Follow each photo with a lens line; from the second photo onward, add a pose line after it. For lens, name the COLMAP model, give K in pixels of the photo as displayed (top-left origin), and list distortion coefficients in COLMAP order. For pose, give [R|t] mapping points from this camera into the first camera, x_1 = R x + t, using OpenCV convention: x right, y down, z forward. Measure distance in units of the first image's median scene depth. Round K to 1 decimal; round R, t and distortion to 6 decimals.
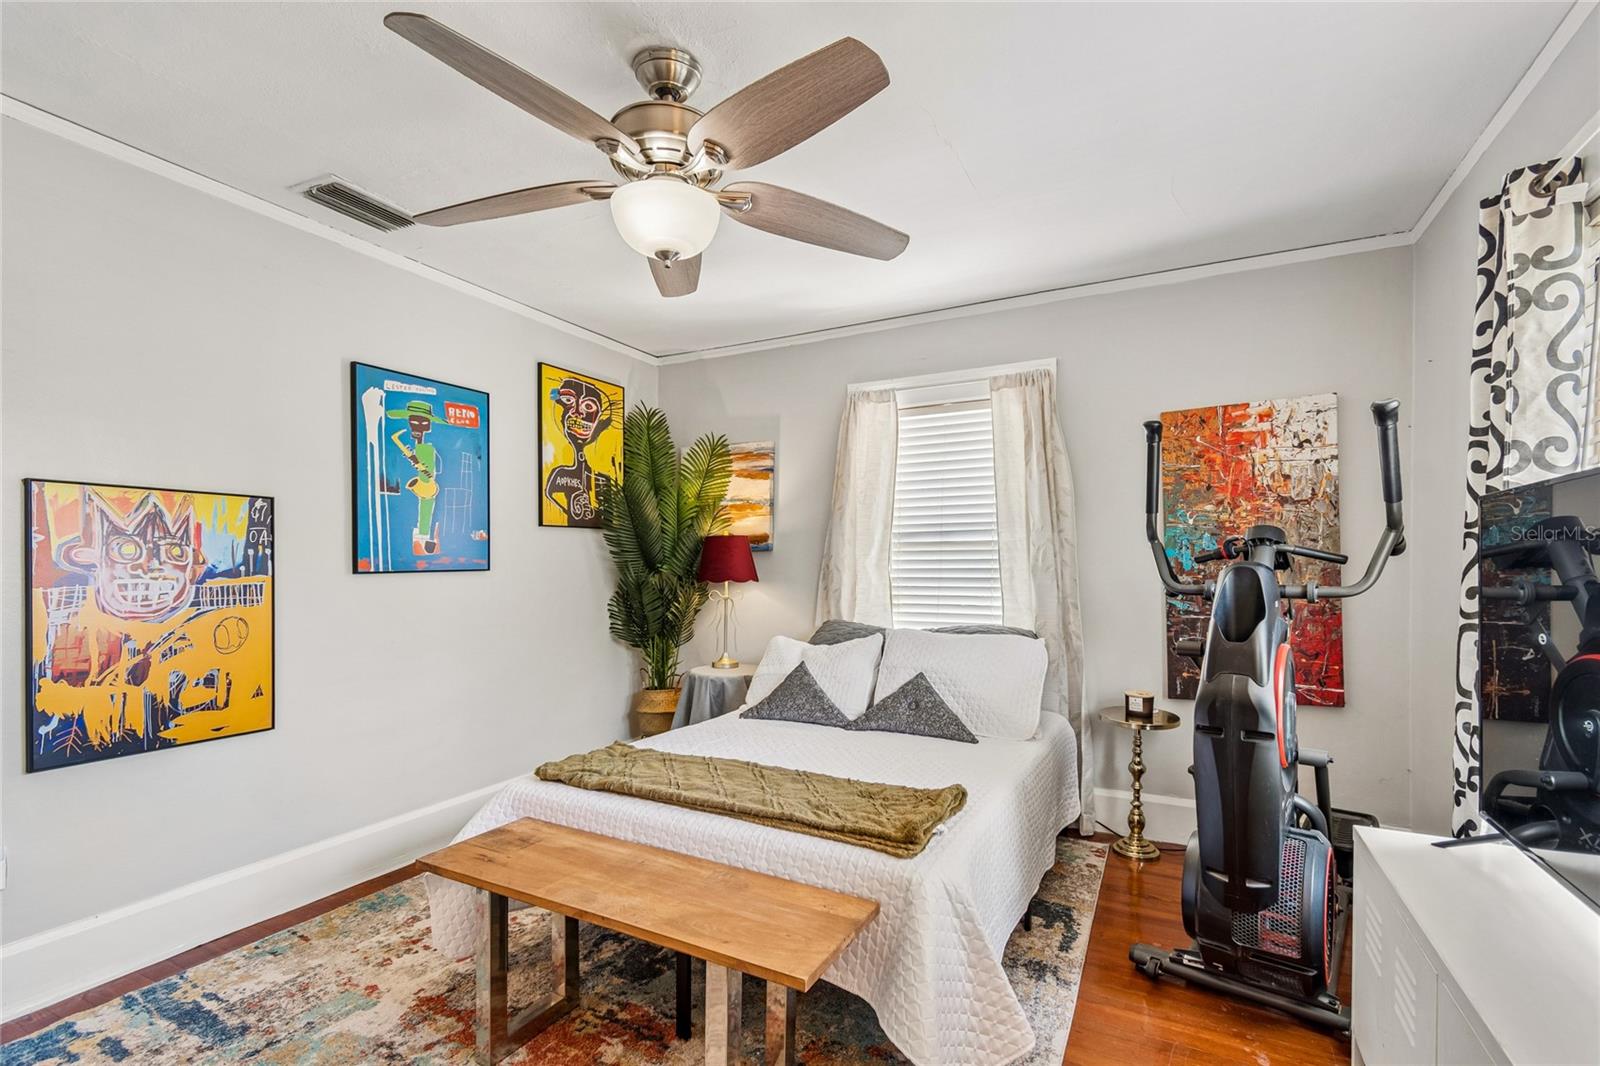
lens RADIAL K [[715.1, 0, 792.4], [0, 715.1, 566.8], [0, 0, 1]] dist [0.002150, -0.000374]
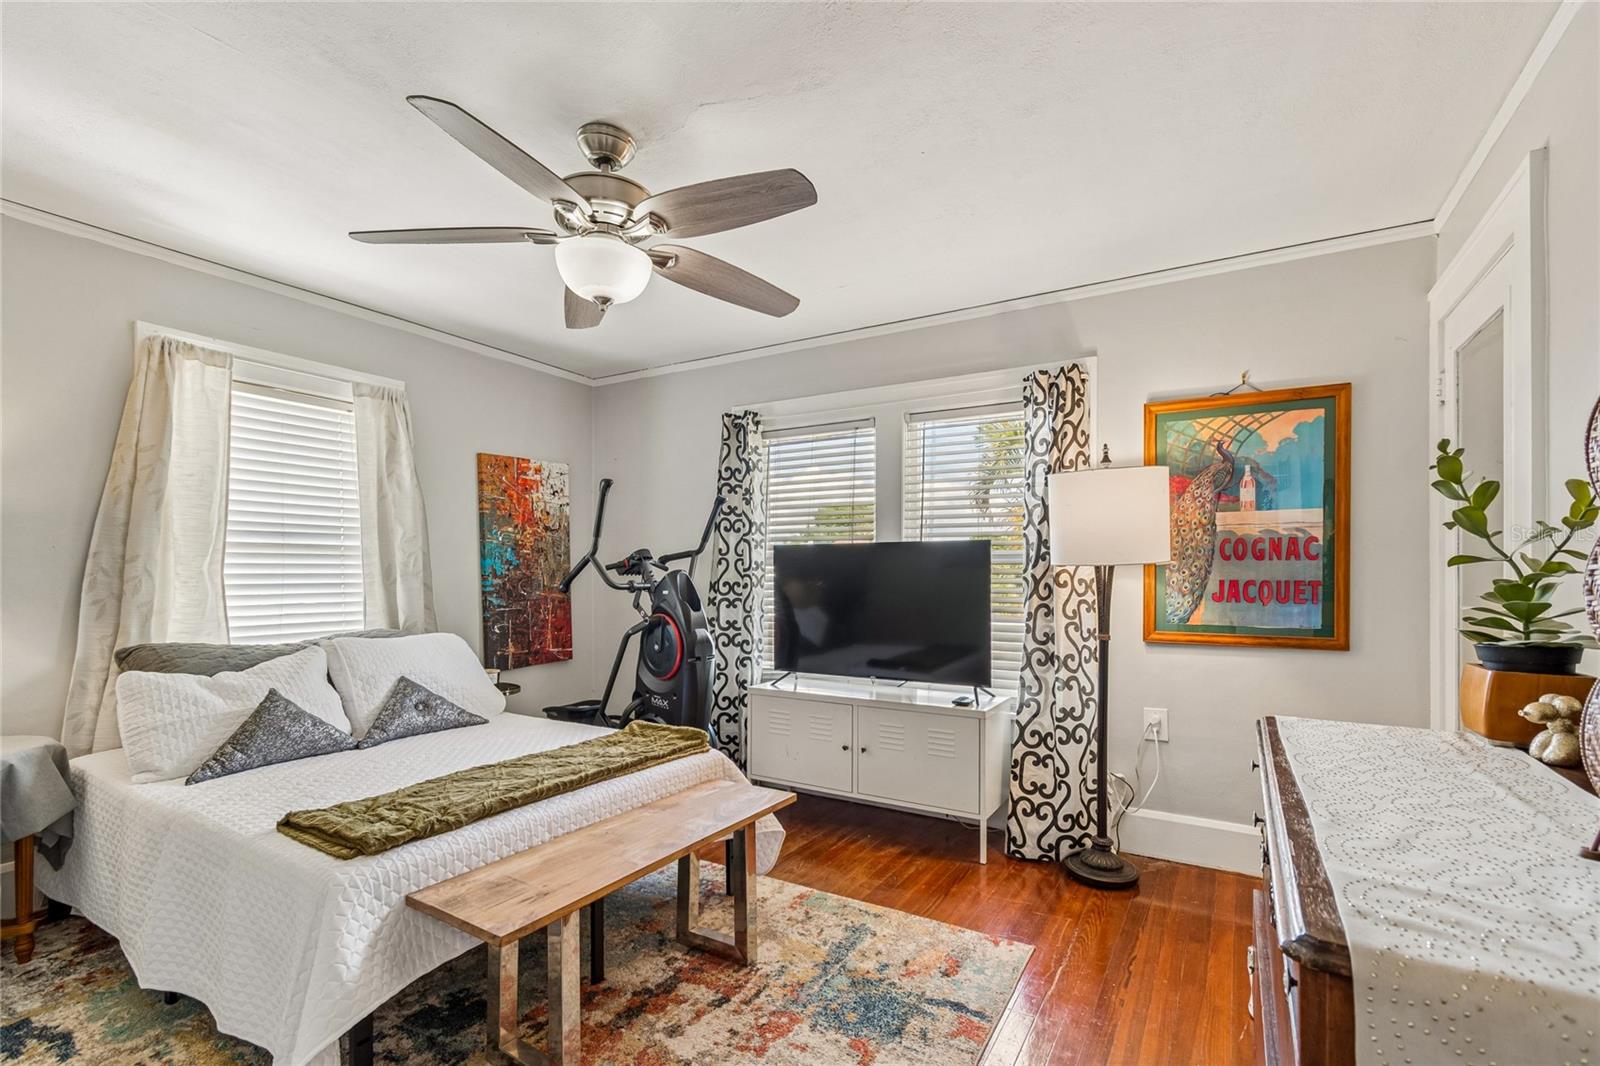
lens RADIAL K [[715.1, 0, 796.3], [0, 715.1, 570.8], [0, 0, 1]] dist [0.002150, -0.000374]
pose [[0.060046, 0.002979, 0.998191, -0.788750], [0.001454, 0.999994, -0.003071, 0.002264], [-0.998195, 0.001636, 0.060041, 0.378257]]
